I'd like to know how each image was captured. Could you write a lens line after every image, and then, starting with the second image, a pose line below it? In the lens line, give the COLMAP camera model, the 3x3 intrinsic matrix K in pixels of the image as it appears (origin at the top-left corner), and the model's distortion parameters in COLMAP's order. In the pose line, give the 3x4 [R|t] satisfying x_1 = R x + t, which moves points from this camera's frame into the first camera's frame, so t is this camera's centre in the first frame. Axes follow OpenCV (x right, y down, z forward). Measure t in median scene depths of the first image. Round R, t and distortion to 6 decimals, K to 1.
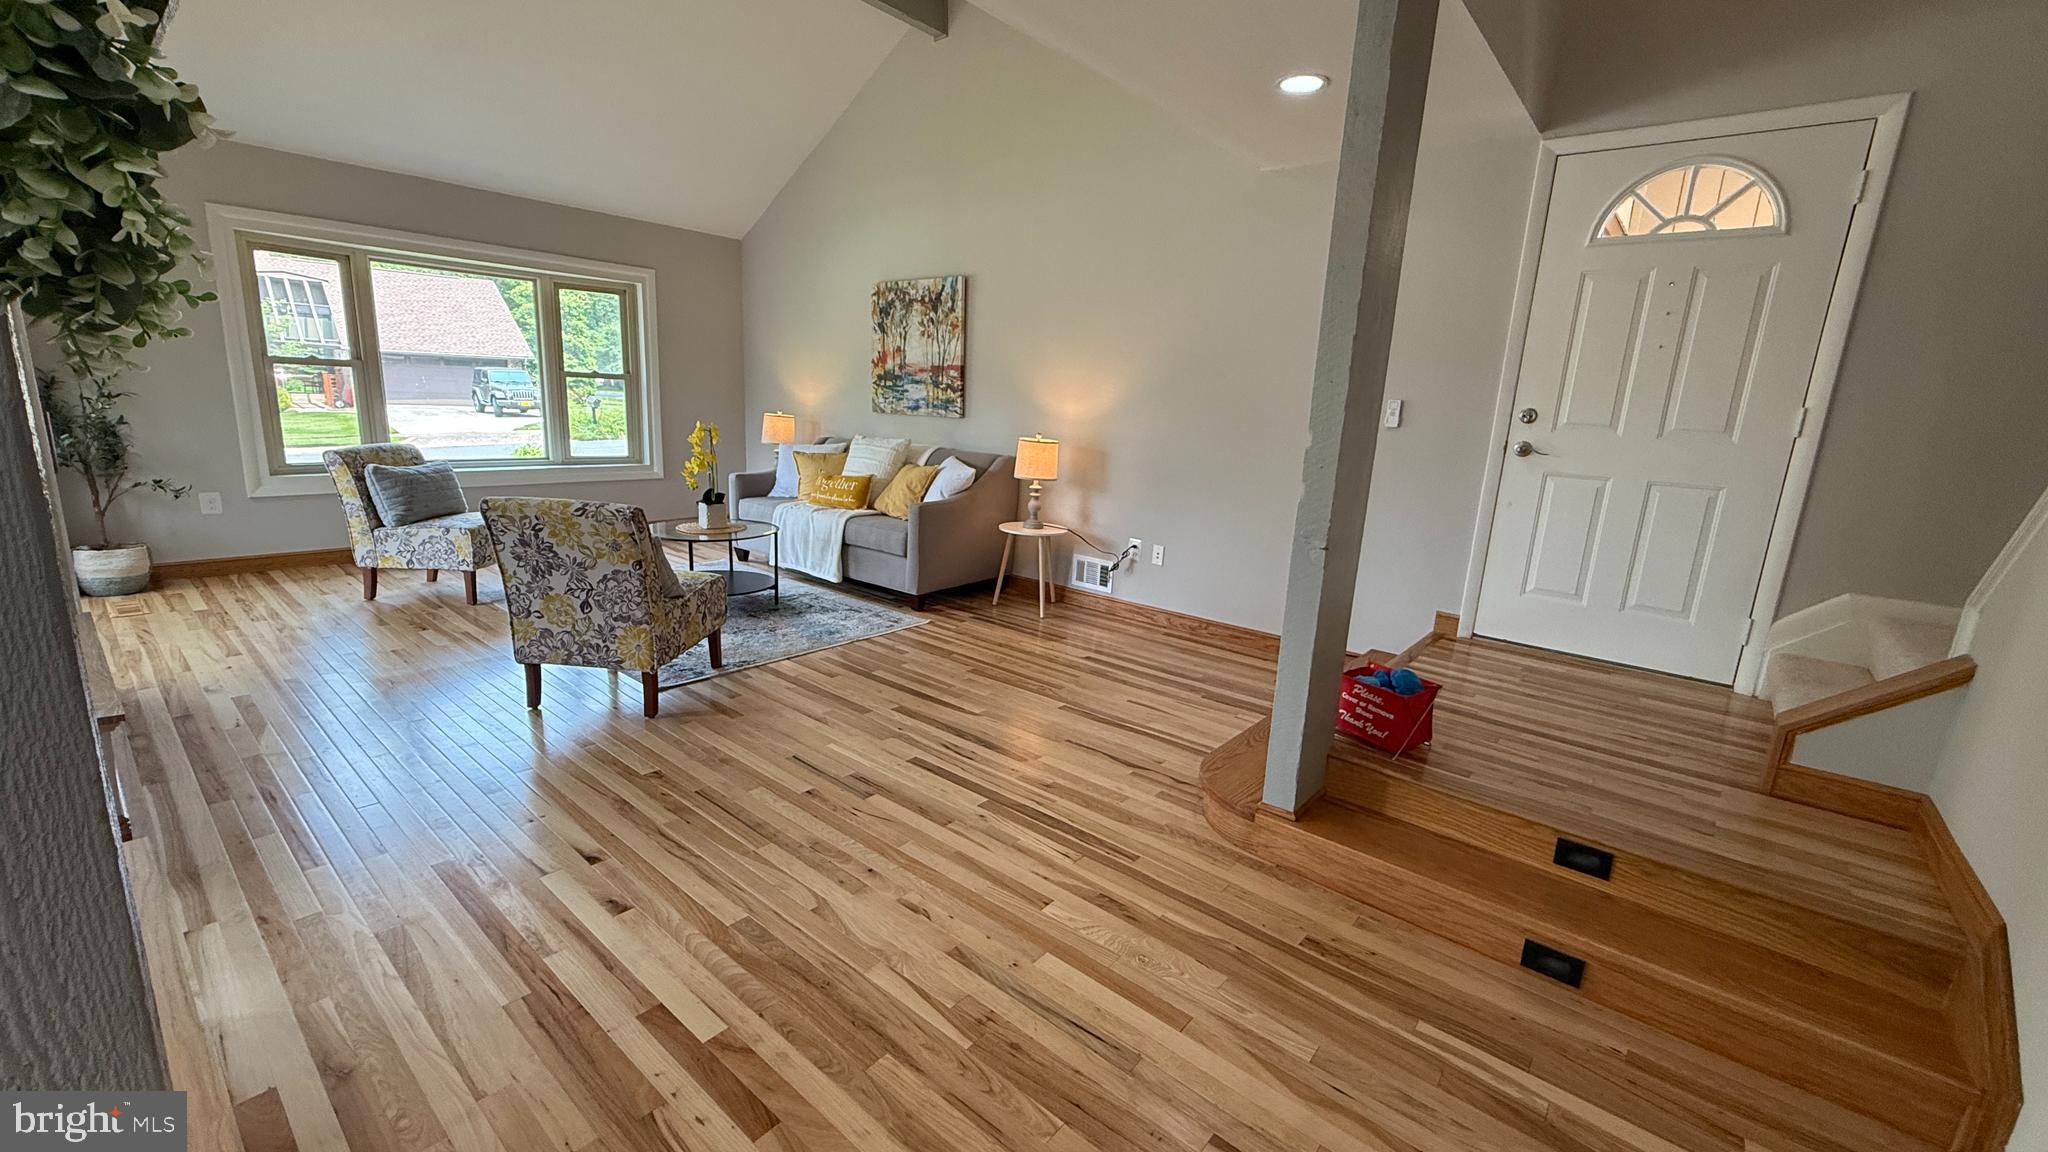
lens RADIAL K [[813.9, 0, 1016.9], [0, 813.9, 572.8], [0, 0, 1]] dist [0.000629, -0.000299]
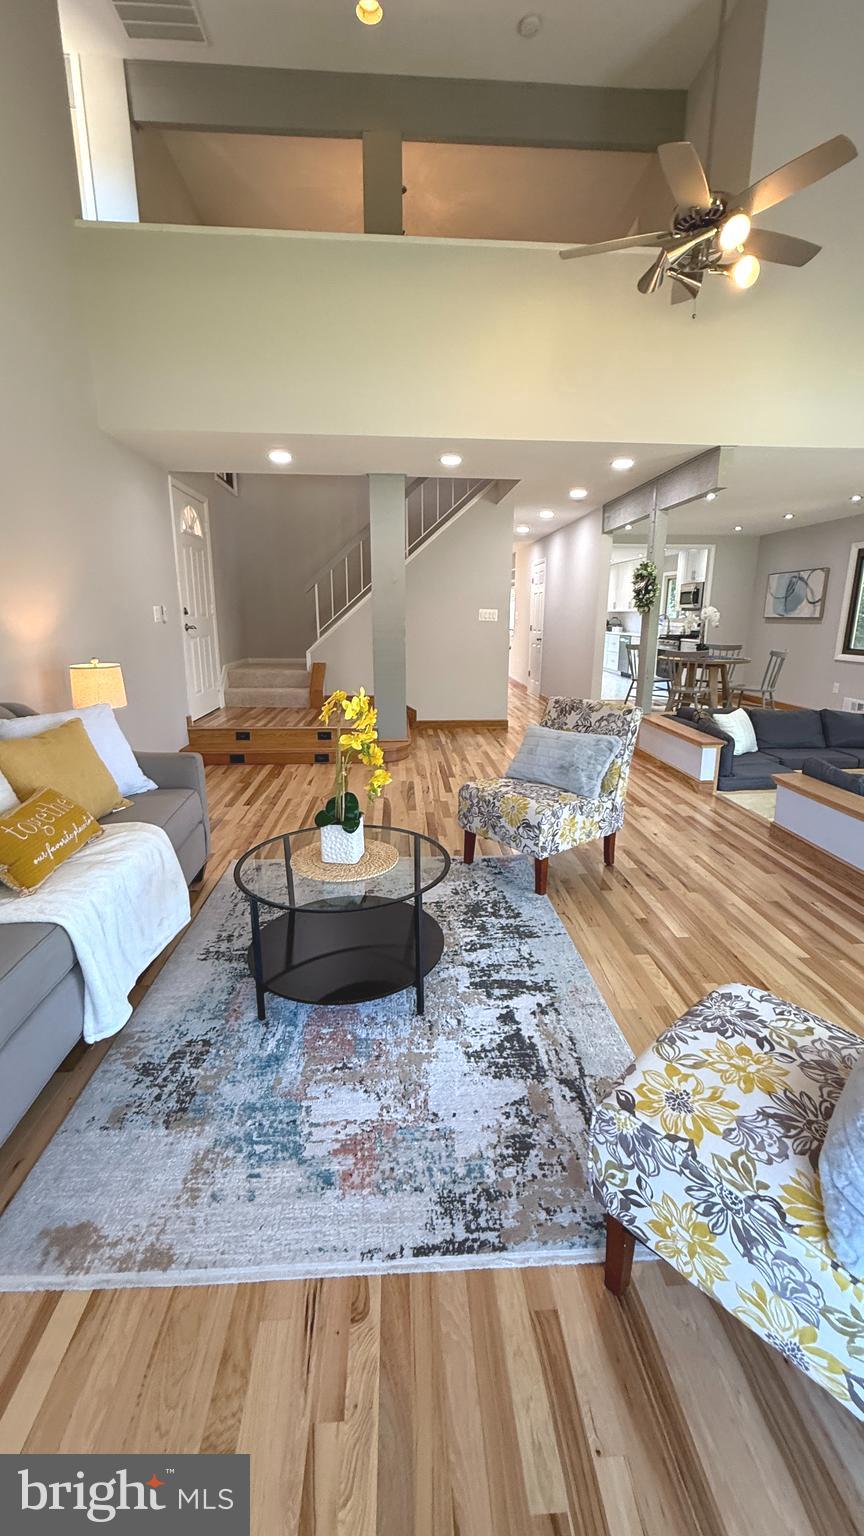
lens RADIAL K [[610.4, 0, 434.1], [0, 610.4, 762.6], [0, 0, 1]] dist [0.000629, -0.000299]
pose [[-0.689068, -0.222108, 0.689821, -0.683728], [0.120342, 0.903590, 0.411147, -0.286208], [-0.714635, 0.366323, -0.595907, 1.134343]]
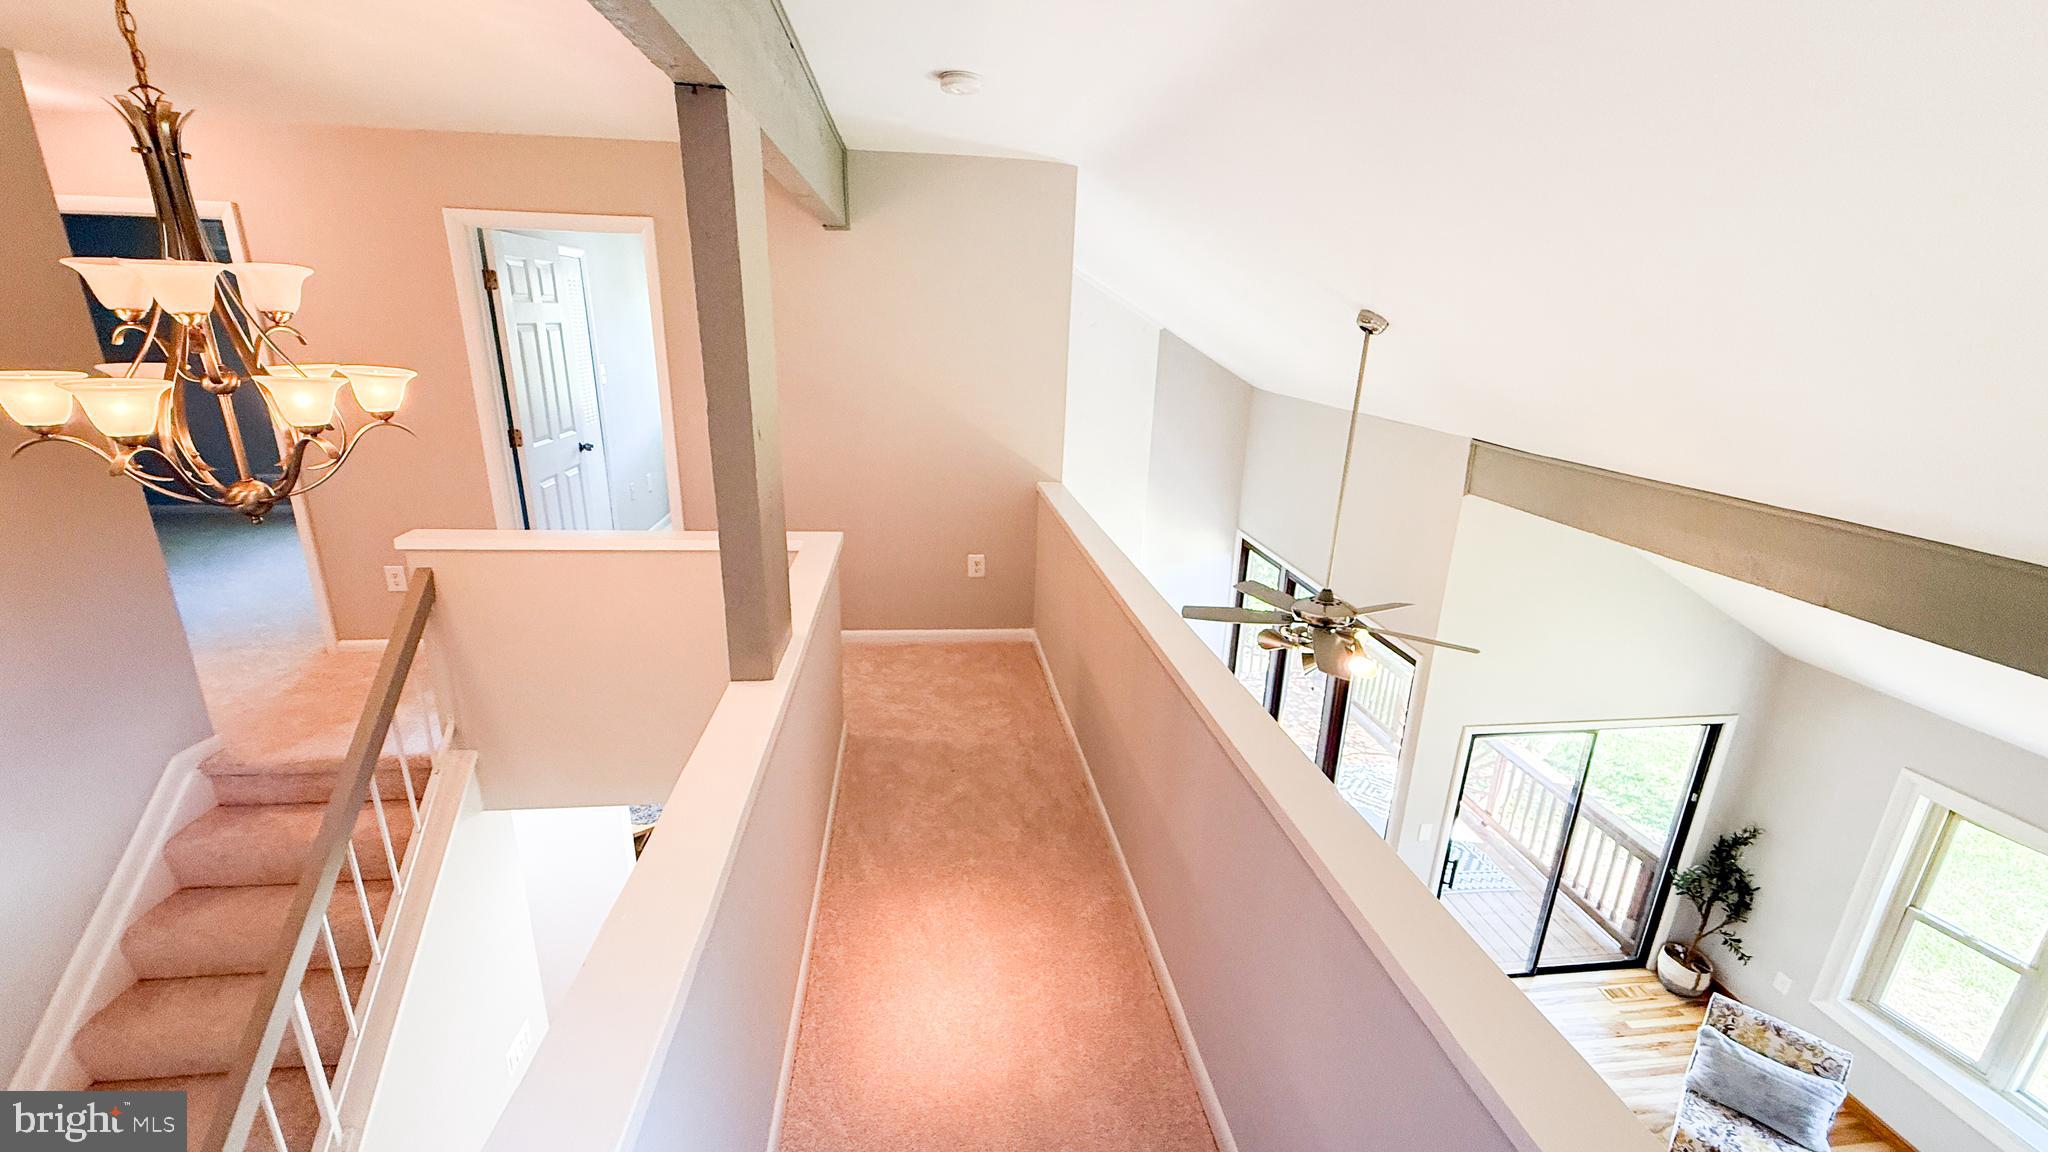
lens RADIAL K [[813.9, 0, 1016.9], [0, 813.9, 572.8], [0, 0, 1]] dist [0.000629, -0.000299]
pose [[-0.684009, 0.150339, -0.713813, 0.401025], [-0.217312, 0.892109, 0.396129, -0.758945], [0.696353, 0.426076, -0.577540, 0.651190]]
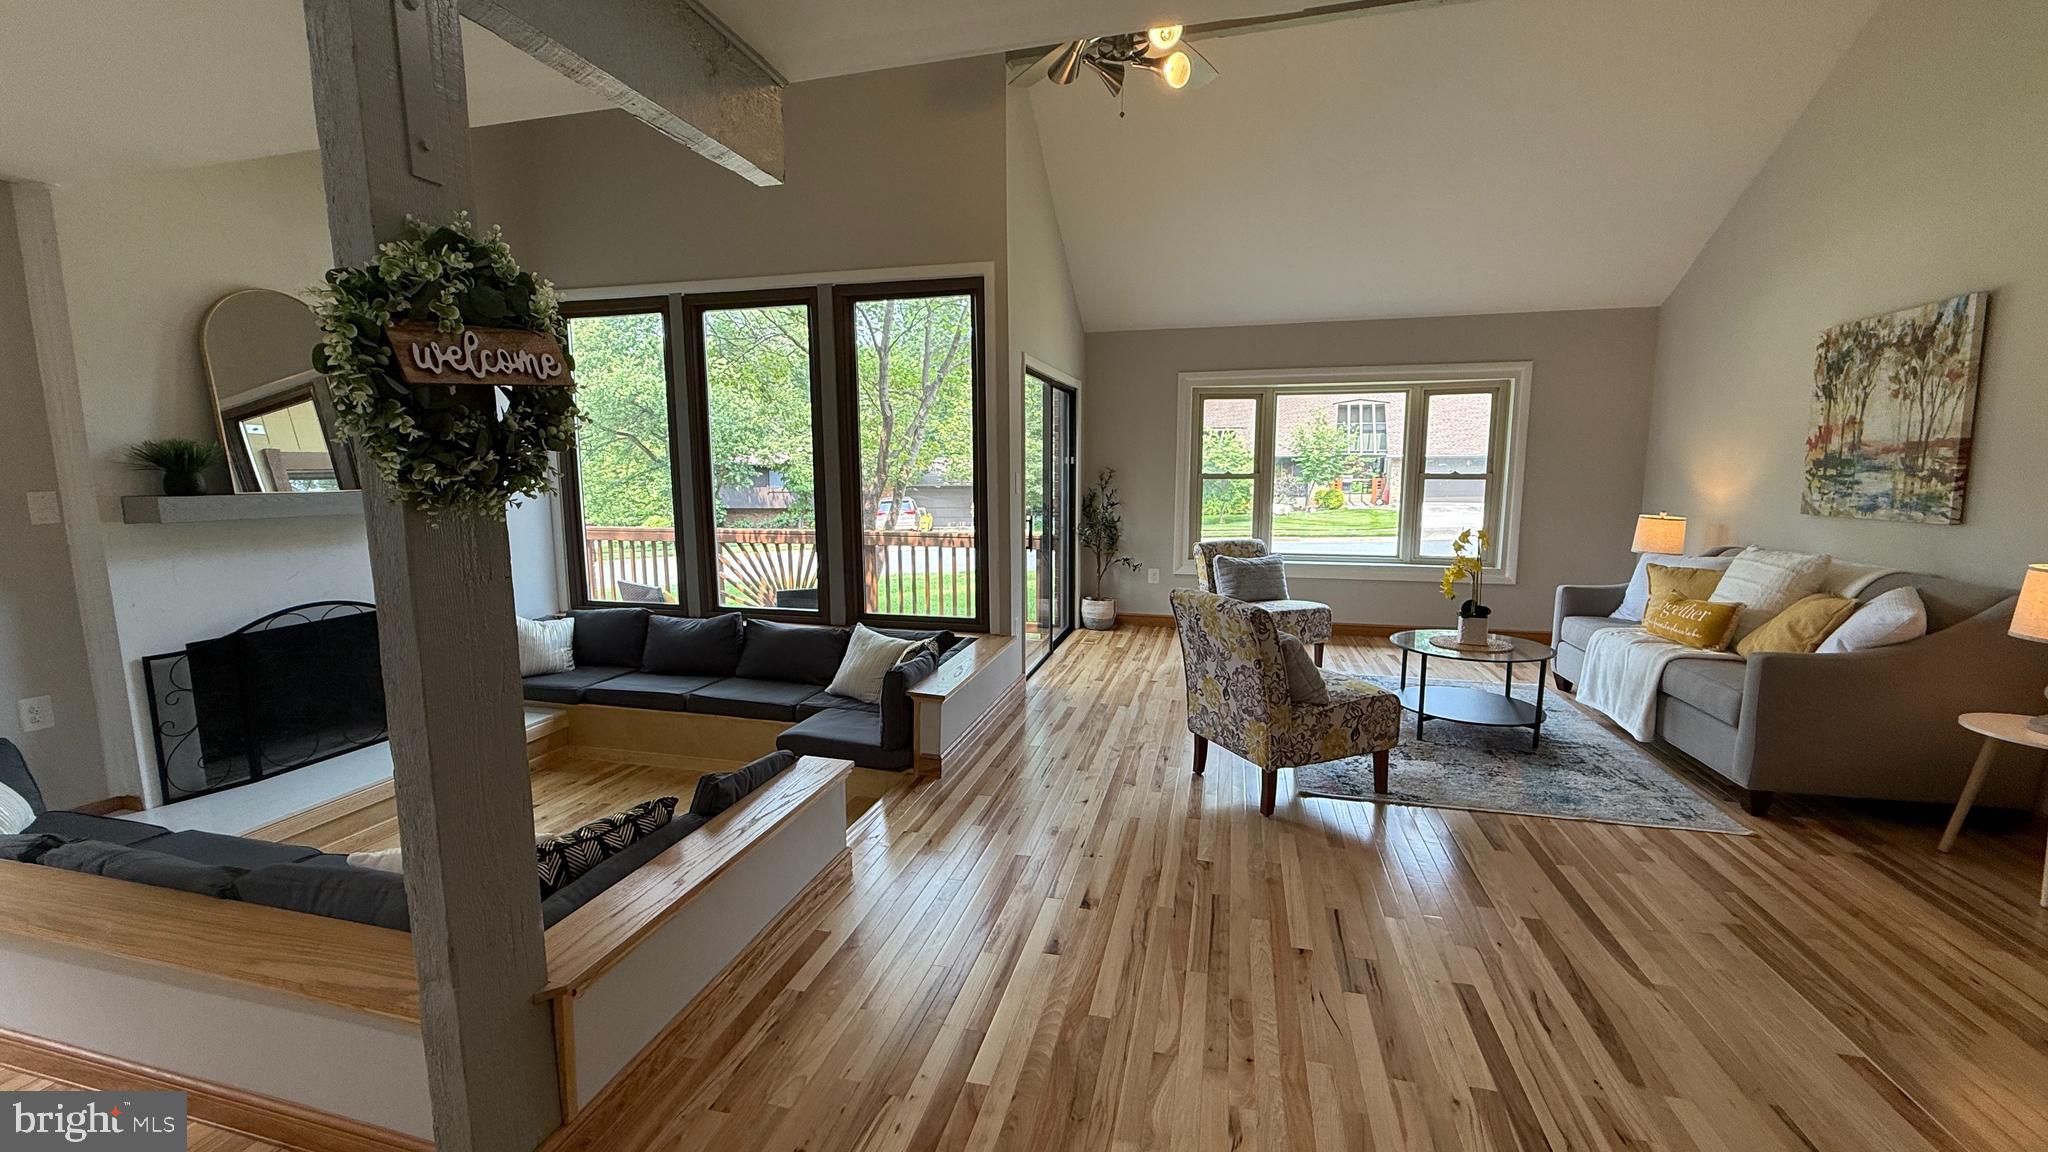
lens RADIAL K [[813.9, 0, 1016.9], [0, 813.9, 572.8], [0, 0, 1]] dist [0.000629, -0.000299]
pose [[0.426966, 0.067428, -0.901750, 0.199996], [-0.169949, 0.985430, -0.006783, -0.038814], [0.888154, 0.156148, 0.432205, 0.153014]]
